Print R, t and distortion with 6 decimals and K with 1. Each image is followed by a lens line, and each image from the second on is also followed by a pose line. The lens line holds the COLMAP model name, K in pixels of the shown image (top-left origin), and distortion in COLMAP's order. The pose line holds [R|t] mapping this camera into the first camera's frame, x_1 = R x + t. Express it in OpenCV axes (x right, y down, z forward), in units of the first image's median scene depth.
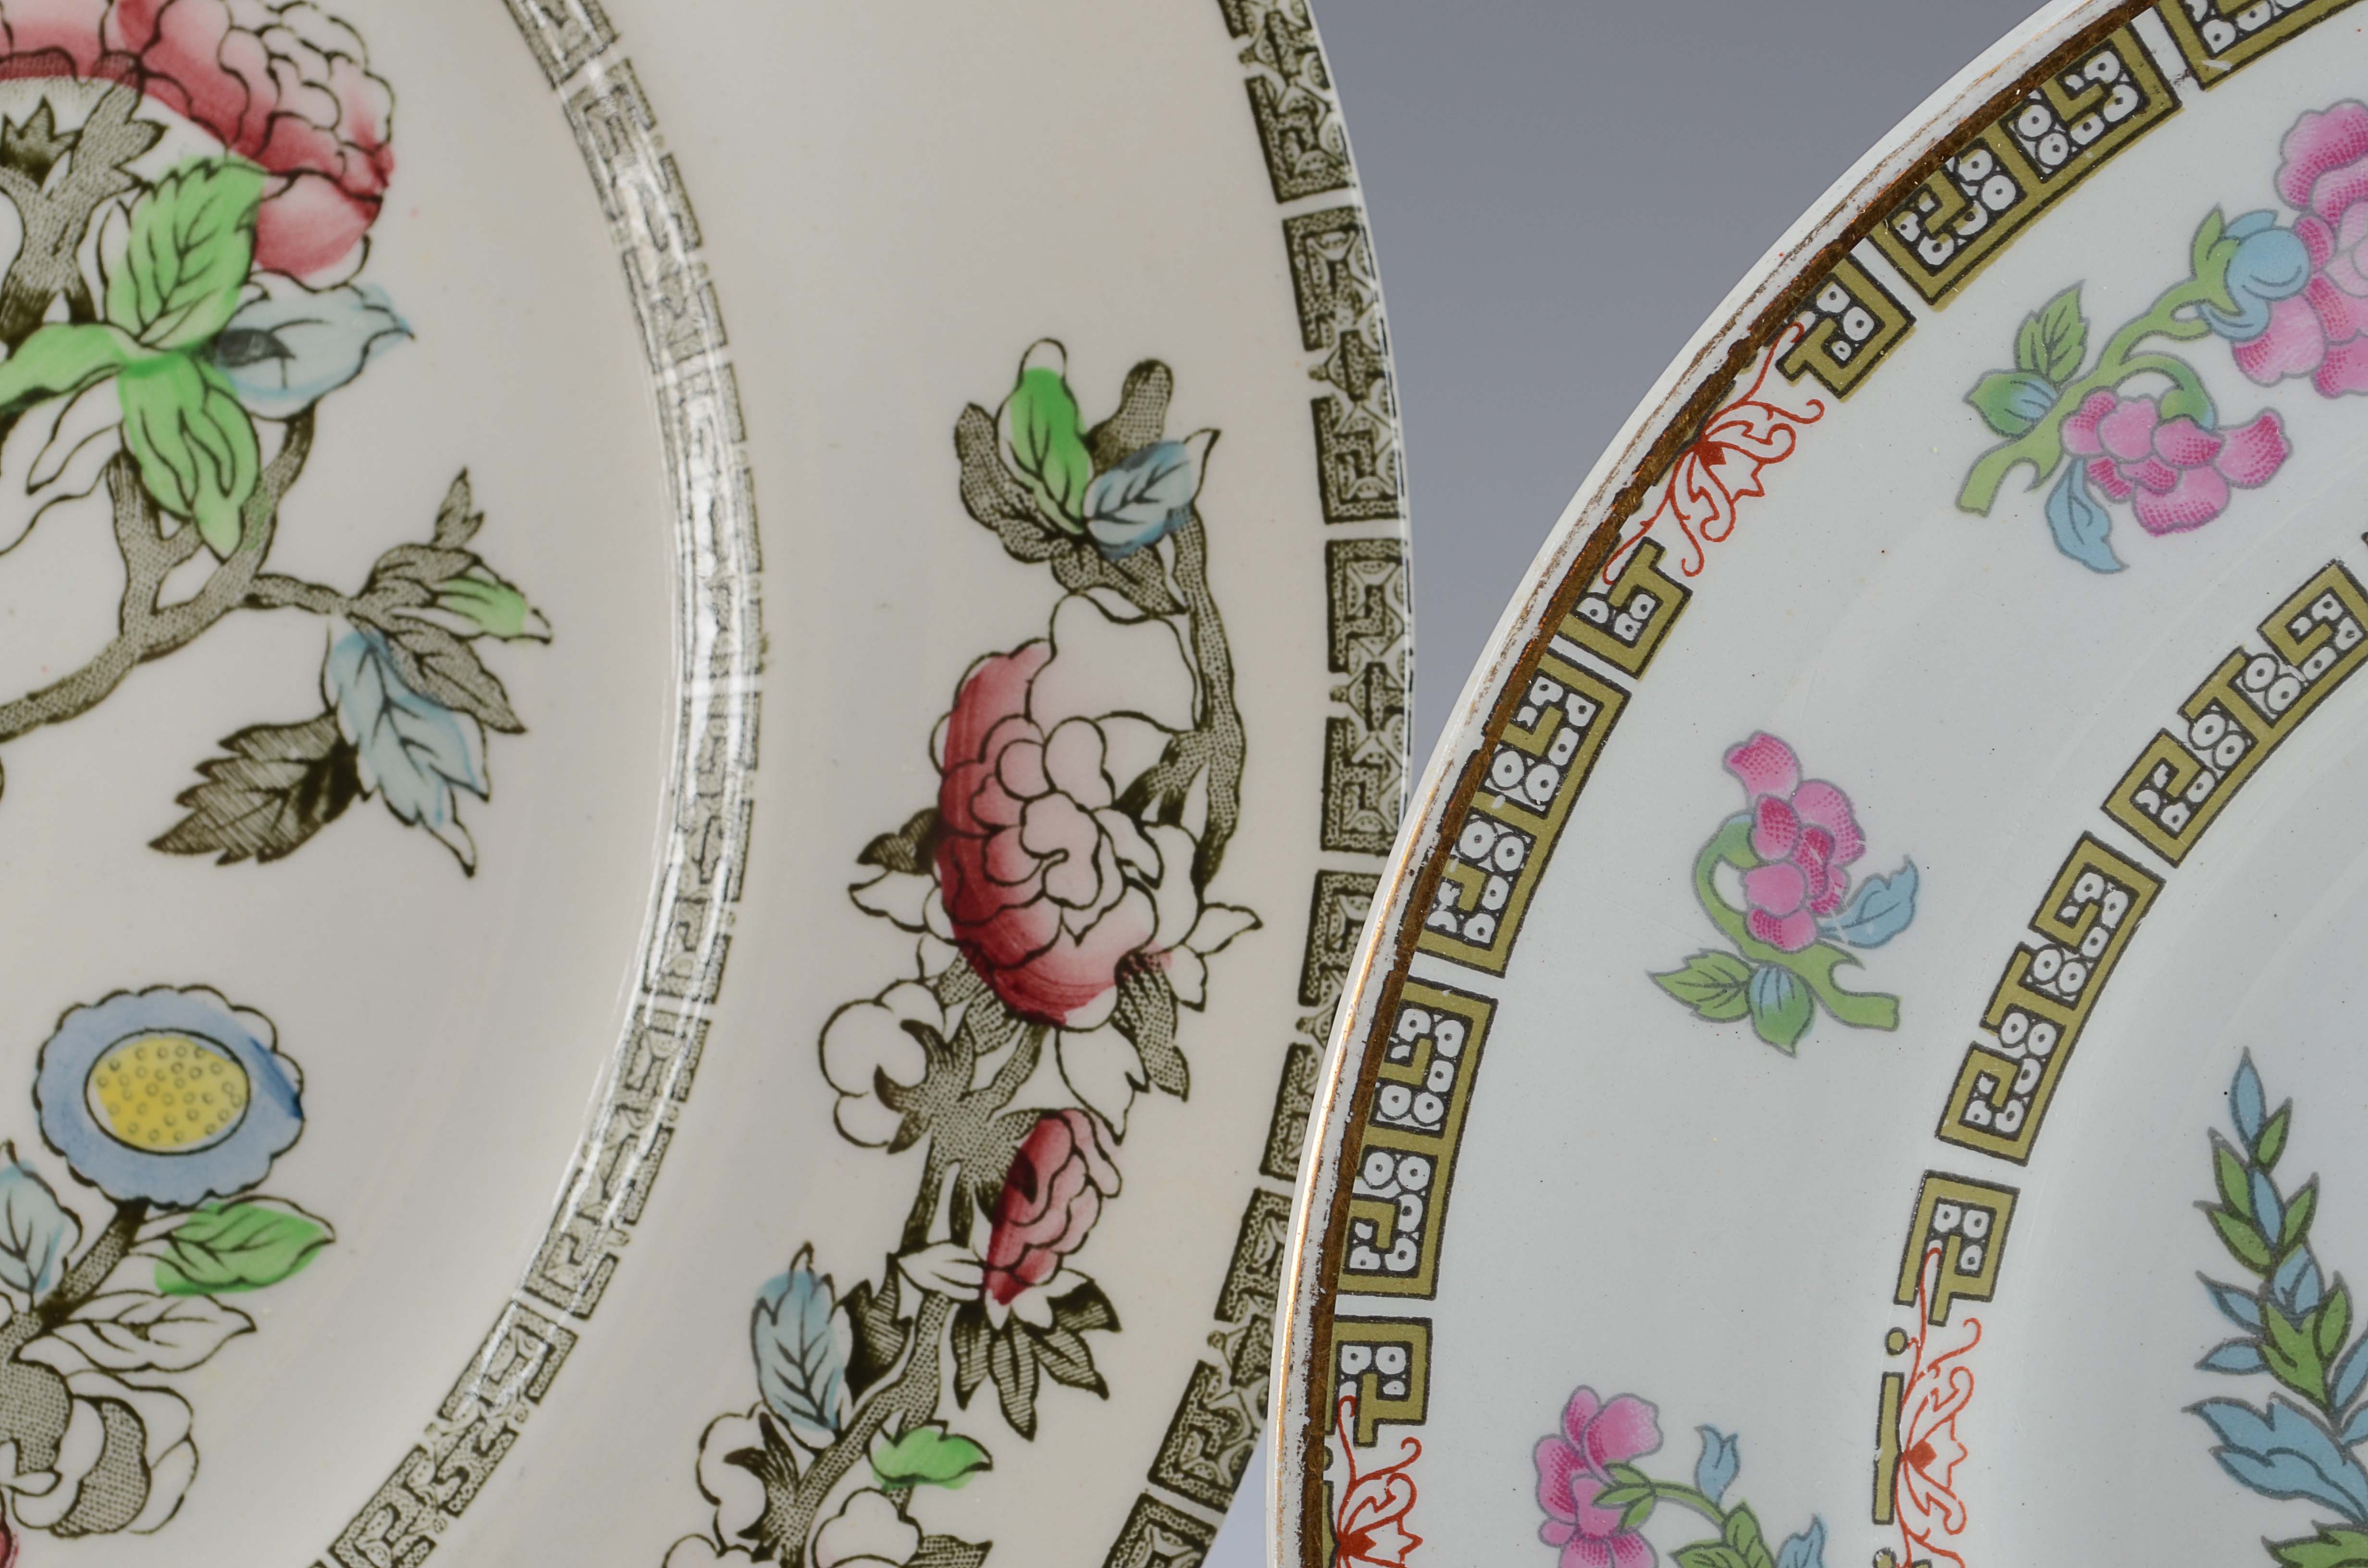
lens RADIAL K [[4818.9, 0, 1178.9], [0, 4818.9, 791.9], [0, 0, 1]] dist [-0.021884, 0.000000]
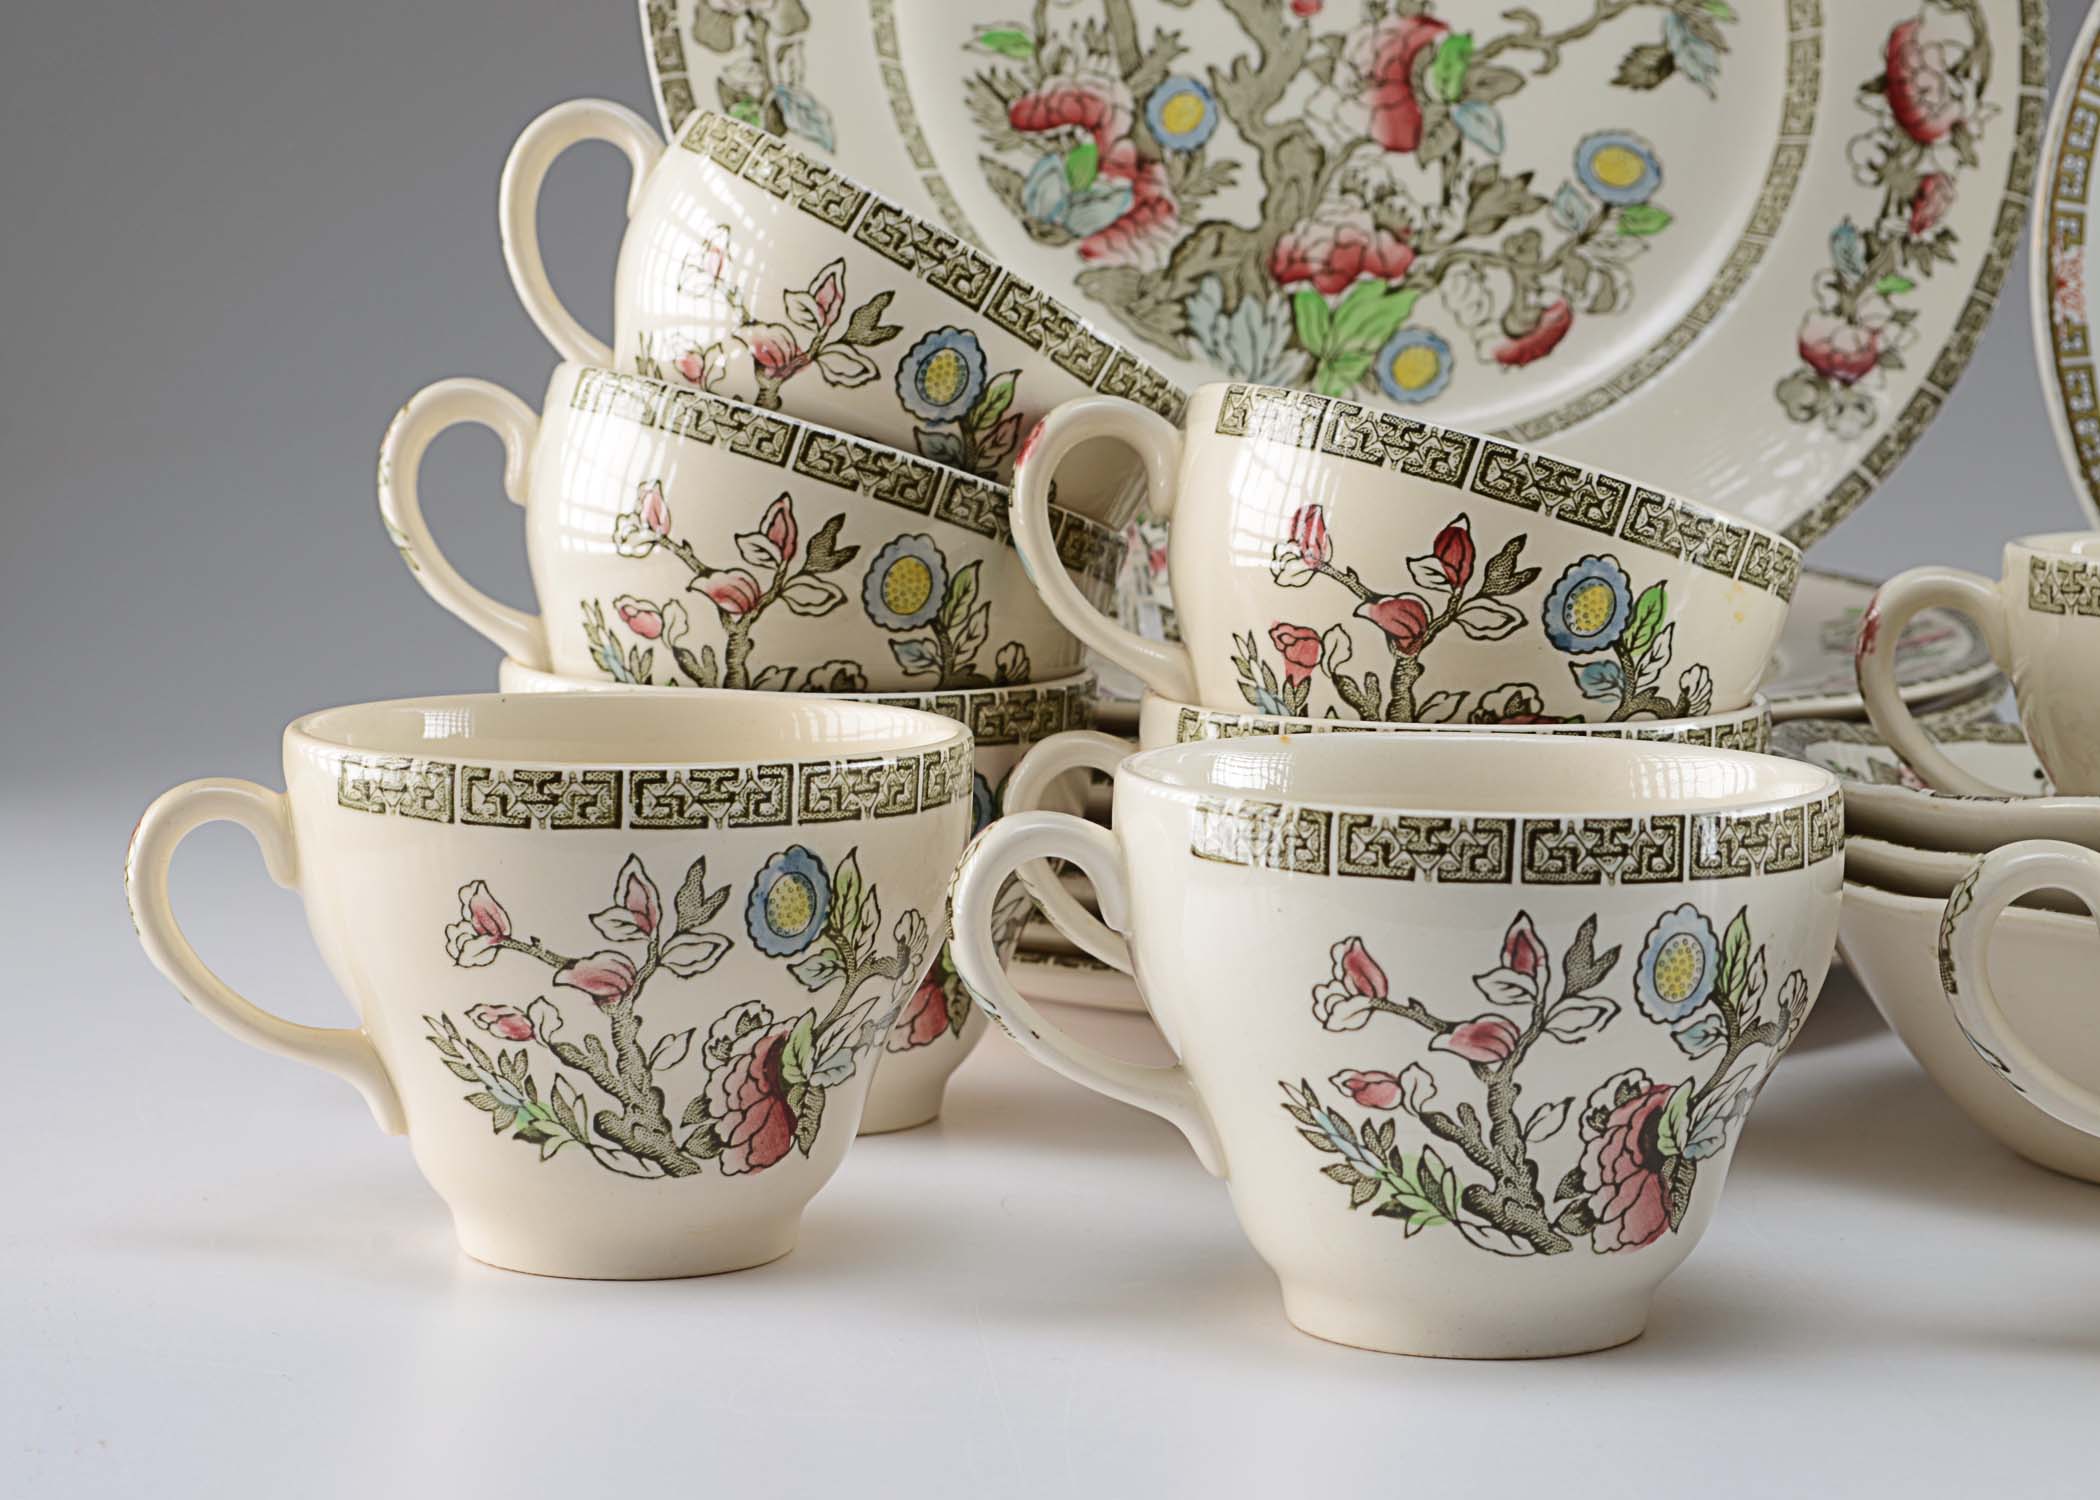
lens RADIAL K [[5088.0, 0, 1051.6], [0, 5088.0, 751.7], [0, 0, 1]] dist [0.028537, 0.000000]
pose [[0.995747, 0.014004, 0.091062, -0.824631], [-0.004444, 0.994531, -0.104344, 0.732775], [-0.092025, 0.103495, 0.990364, -1.945311]]
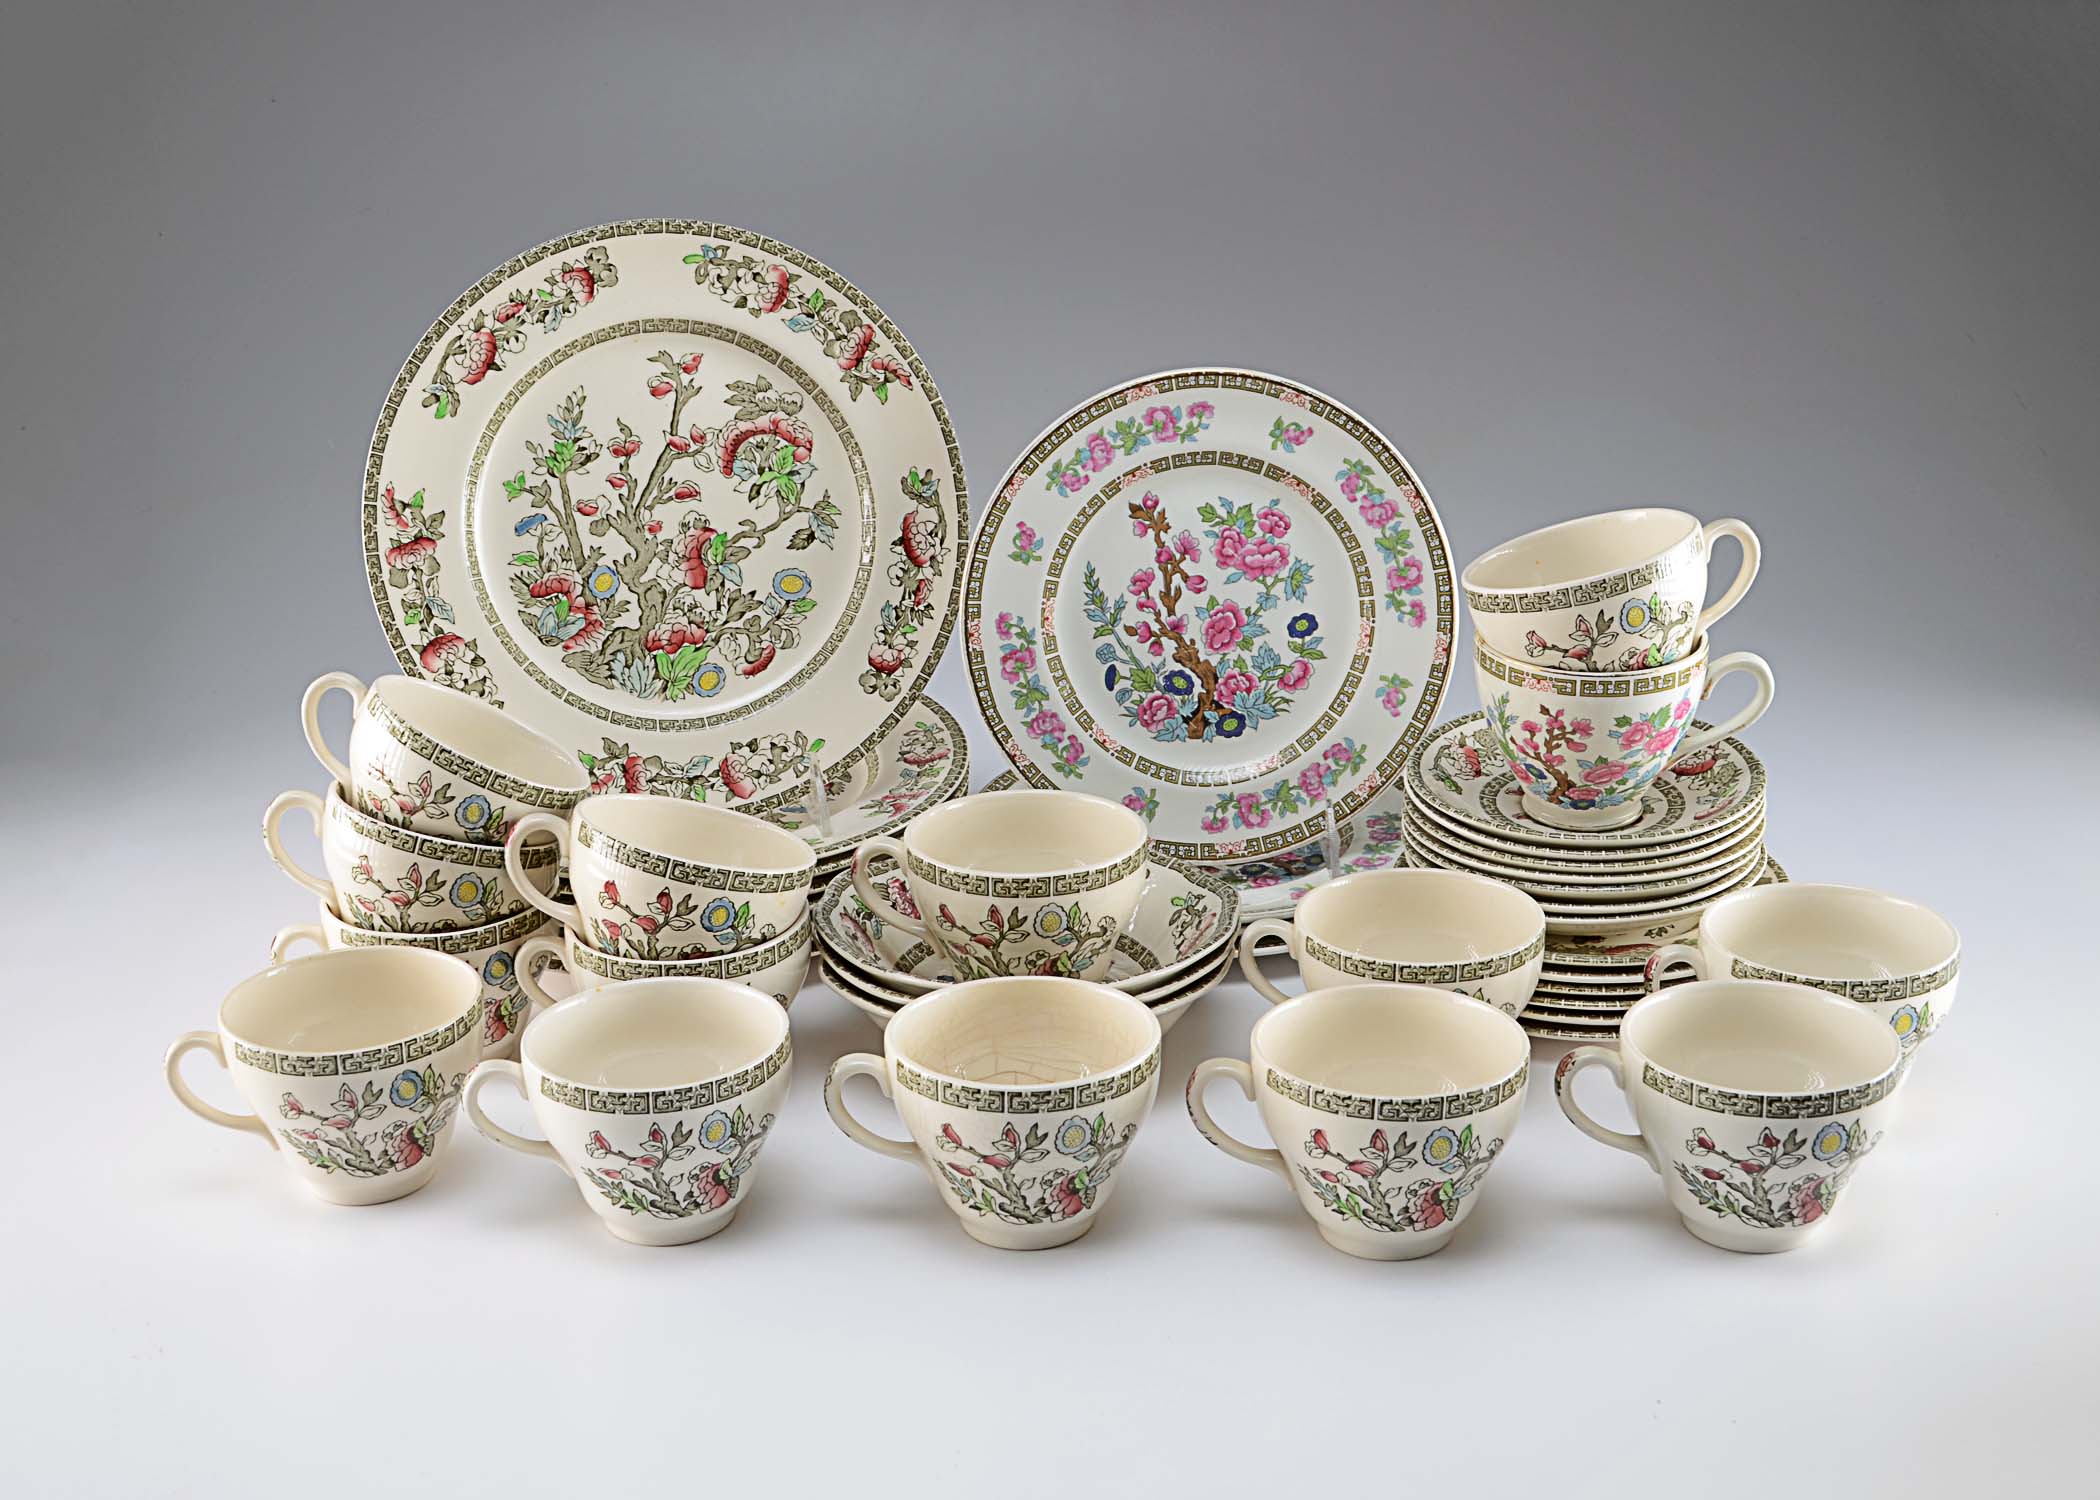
lens RADIAL K [[2753.2, 0, 1041.3], [0, 2753.2, 744.0], [0, 0, 1]] dist [-0.036166, 0.000000]
pose [[0.987262, -0.066864, 0.144371, -0.445206], [0.049234, 0.991258, 0.122411, -0.175591], [-0.151294, -0.113744, 0.981923, -2.951810]]
